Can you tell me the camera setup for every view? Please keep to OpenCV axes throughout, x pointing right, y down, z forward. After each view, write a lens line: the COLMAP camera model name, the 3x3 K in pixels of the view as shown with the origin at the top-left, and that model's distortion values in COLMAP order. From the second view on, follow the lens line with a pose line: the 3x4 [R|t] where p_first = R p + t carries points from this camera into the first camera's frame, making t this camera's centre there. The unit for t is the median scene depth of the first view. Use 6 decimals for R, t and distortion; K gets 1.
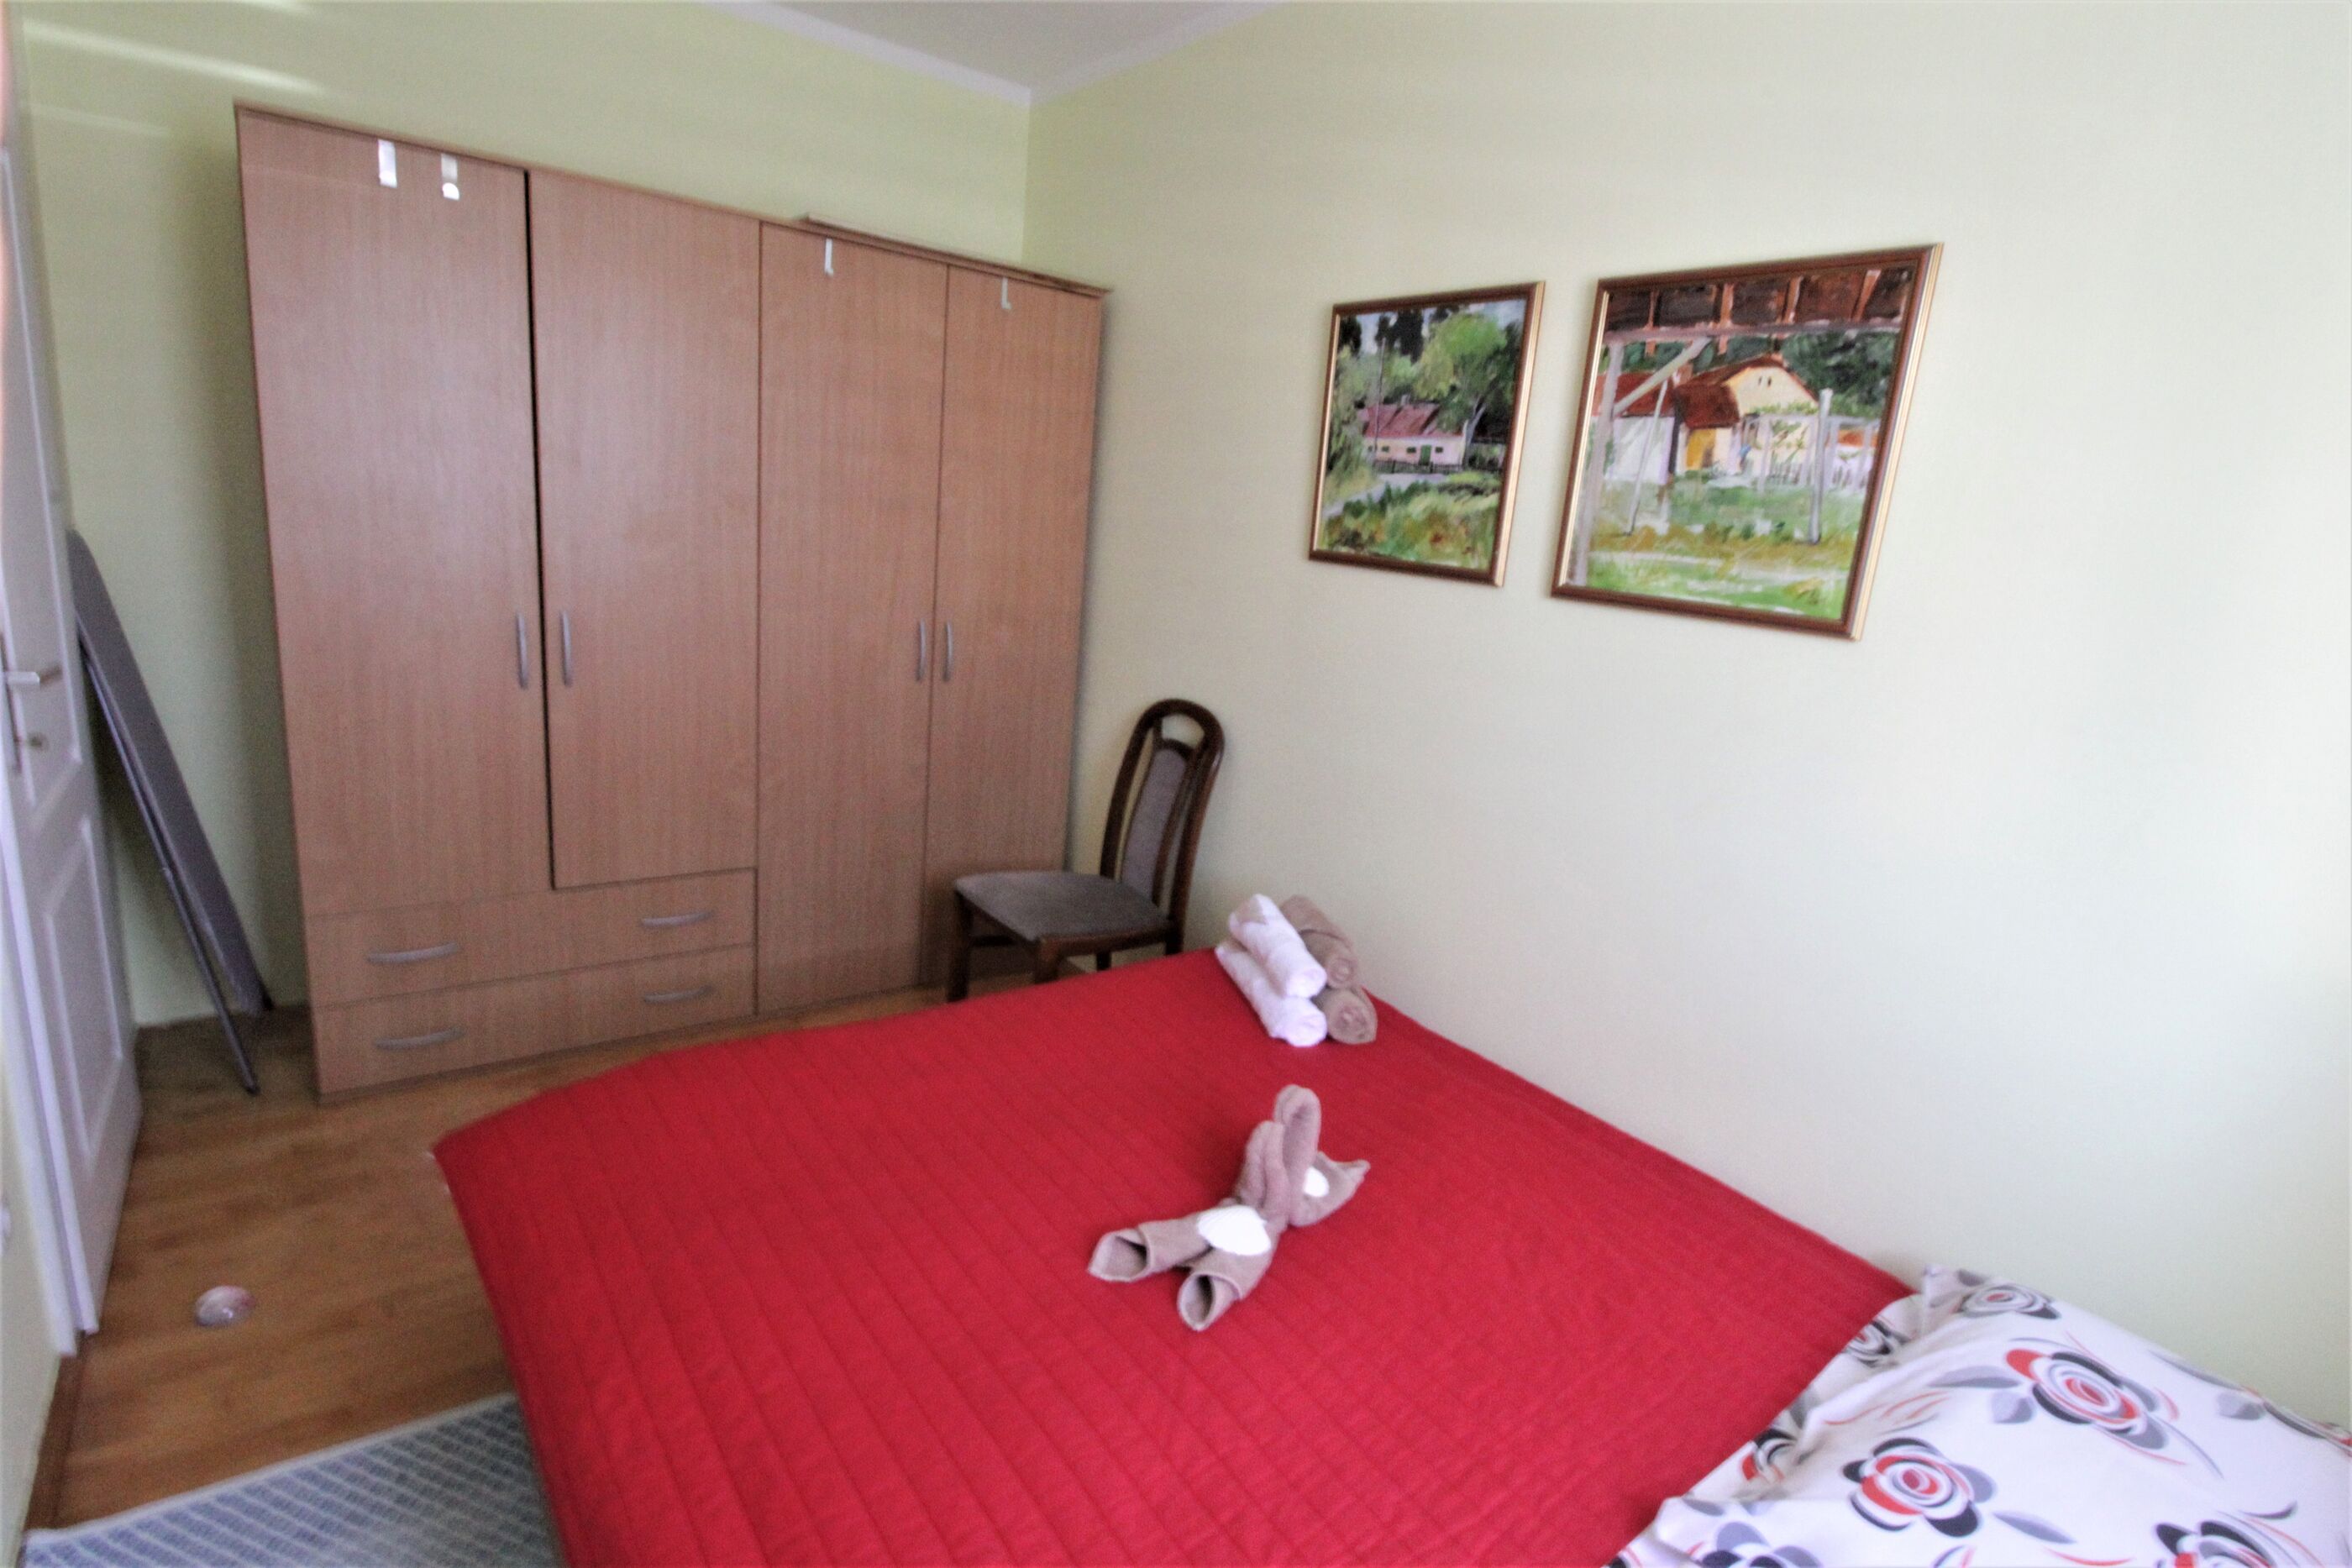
lens RADIAL K [[1153.2, 0, 1165.7], [0, 1153.2, 763.3], [0, 0, 1]] dist [0.000786, -0.011273]
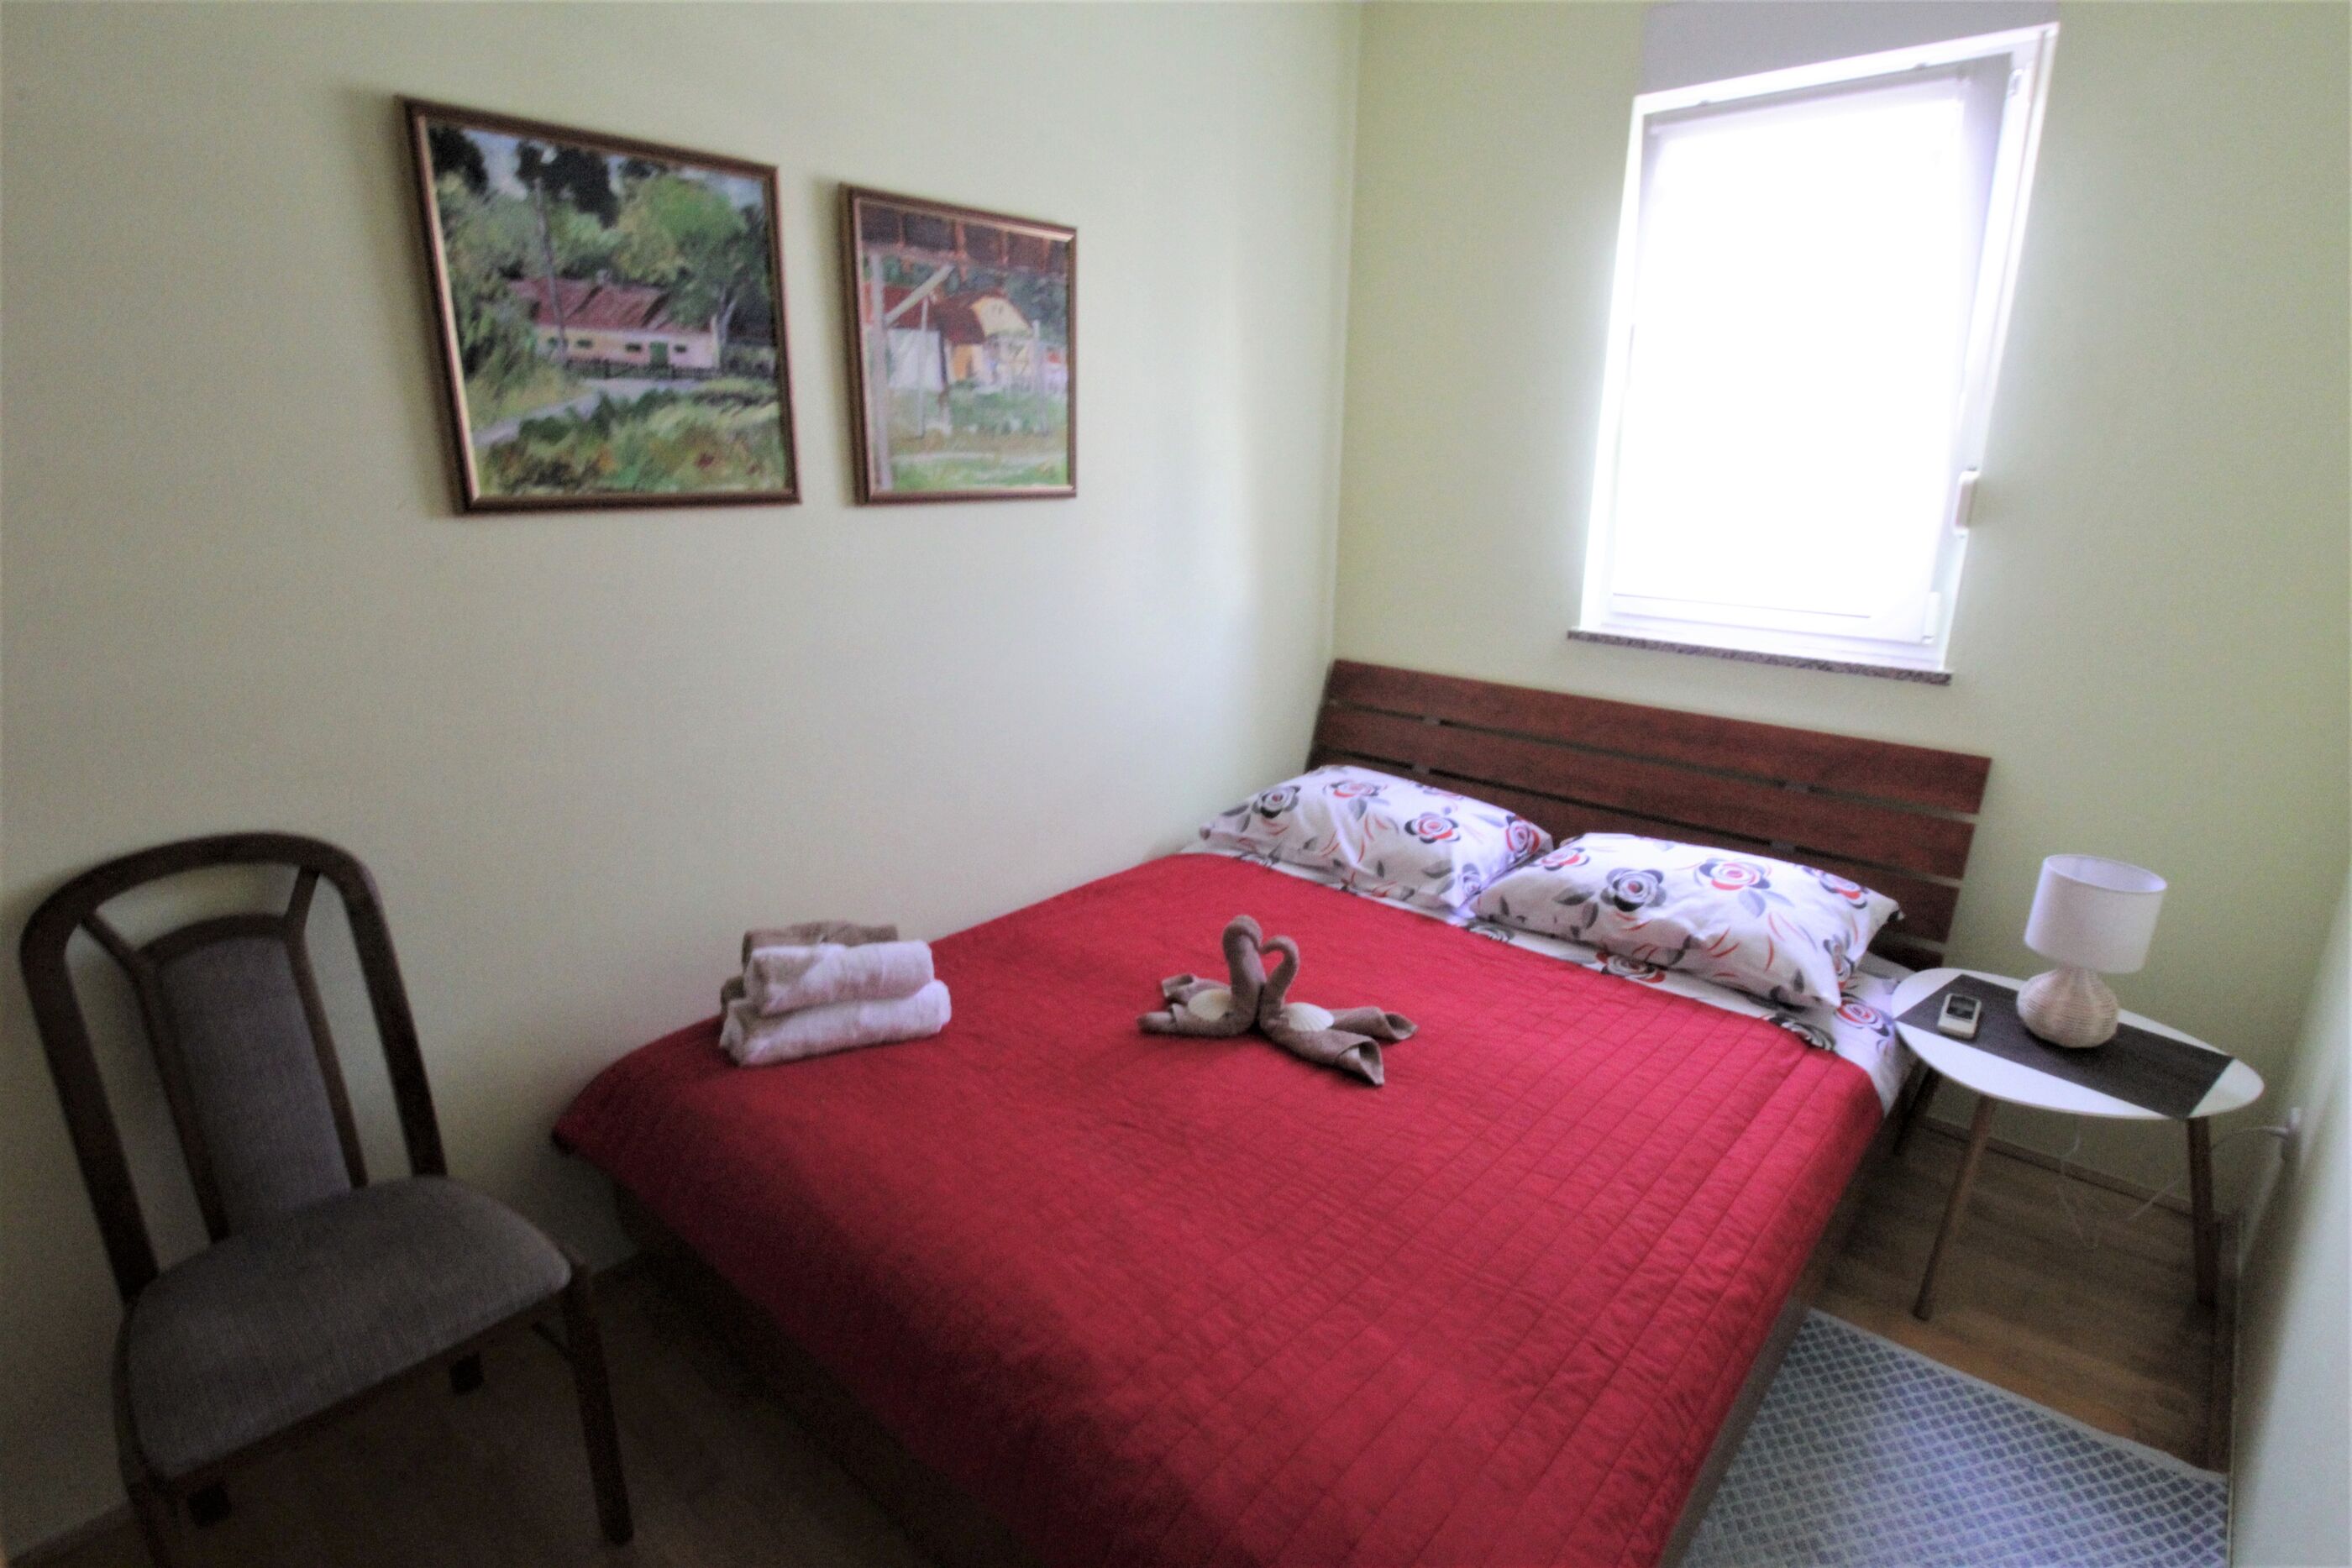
lens RADIAL K [[1153.2, 0, 1165.7], [0, 1153.2, 763.3], [0, 0, 1]] dist [0.000786, -0.011273]
pose [[-0.196911, -0.347237, 0.916871, -0.684333], [0.191960, 0.903426, 0.383371, -0.259900], [-0.961446, 0.251492, -0.111239, 0.855596]]
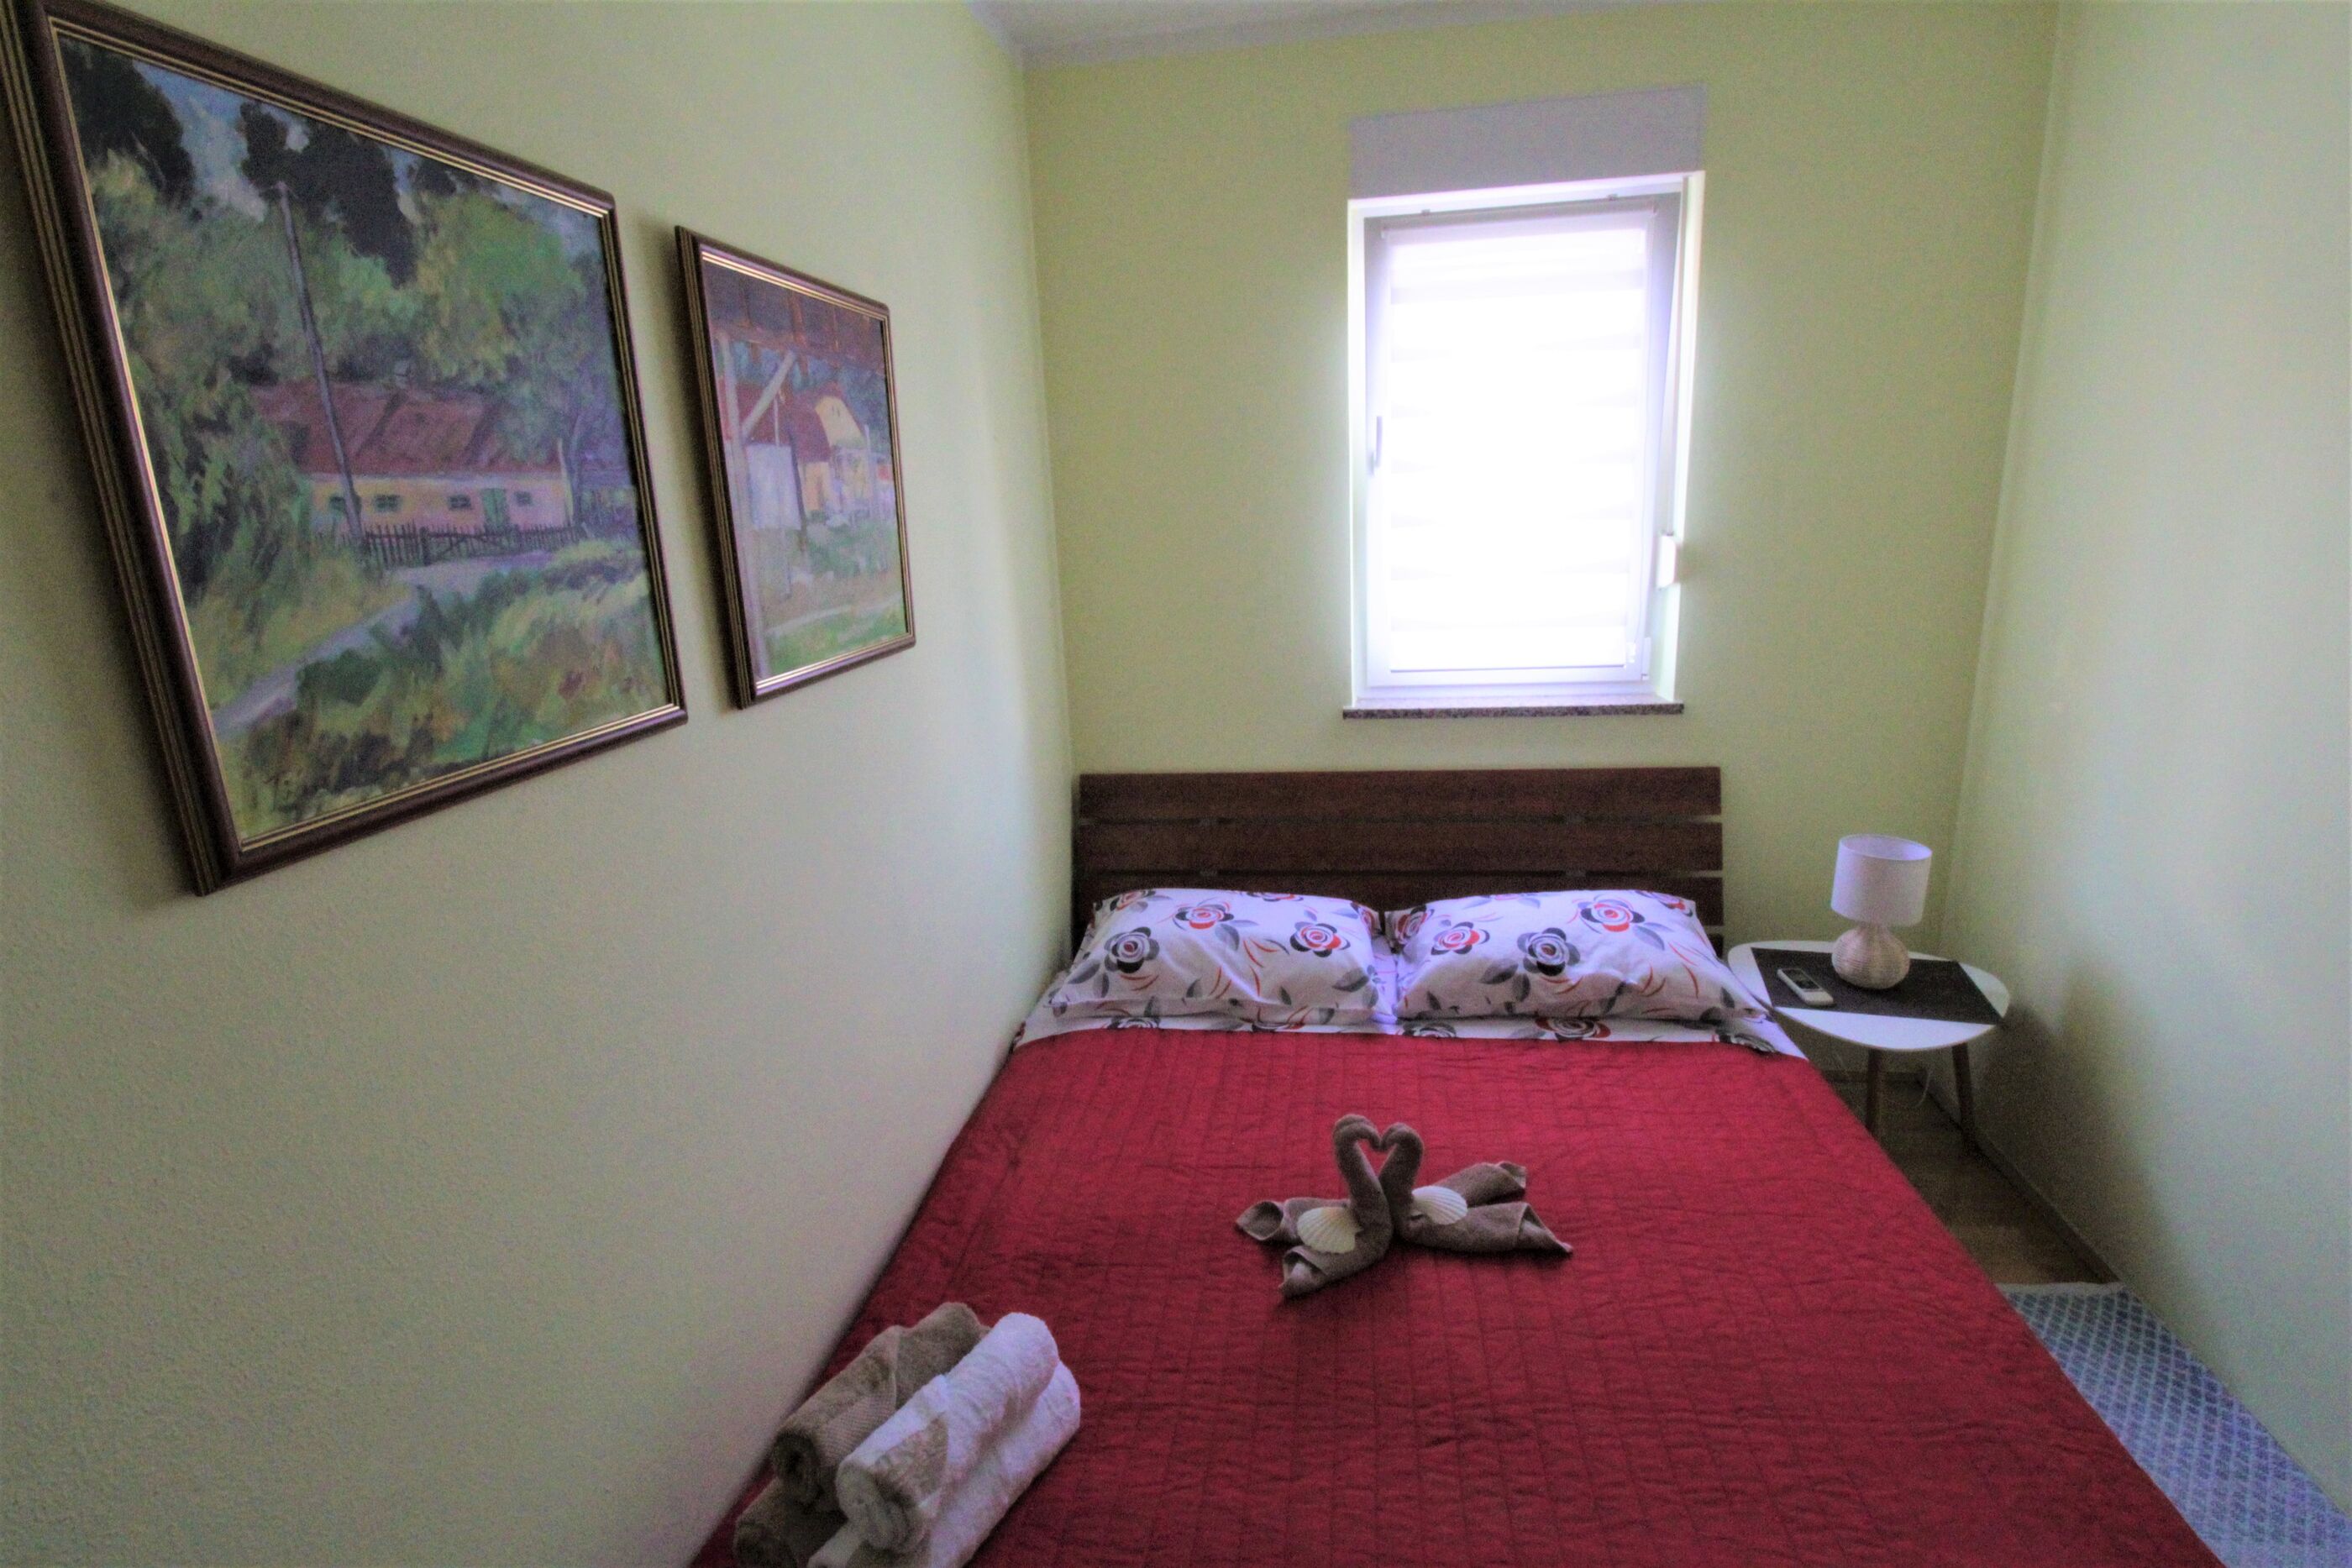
lens RADIAL K [[1117.0, 0, 1179.9], [0, 1117.0, 762.7], [0, 0, 1]] dist [-0.000625, -0.012808]
pose [[-0.718334, -0.217197, 0.660925, -0.269110], [0.137735, 0.886812, 0.441127, -0.345631], [-0.681928, 0.407909, -0.607111, 1.159084]]
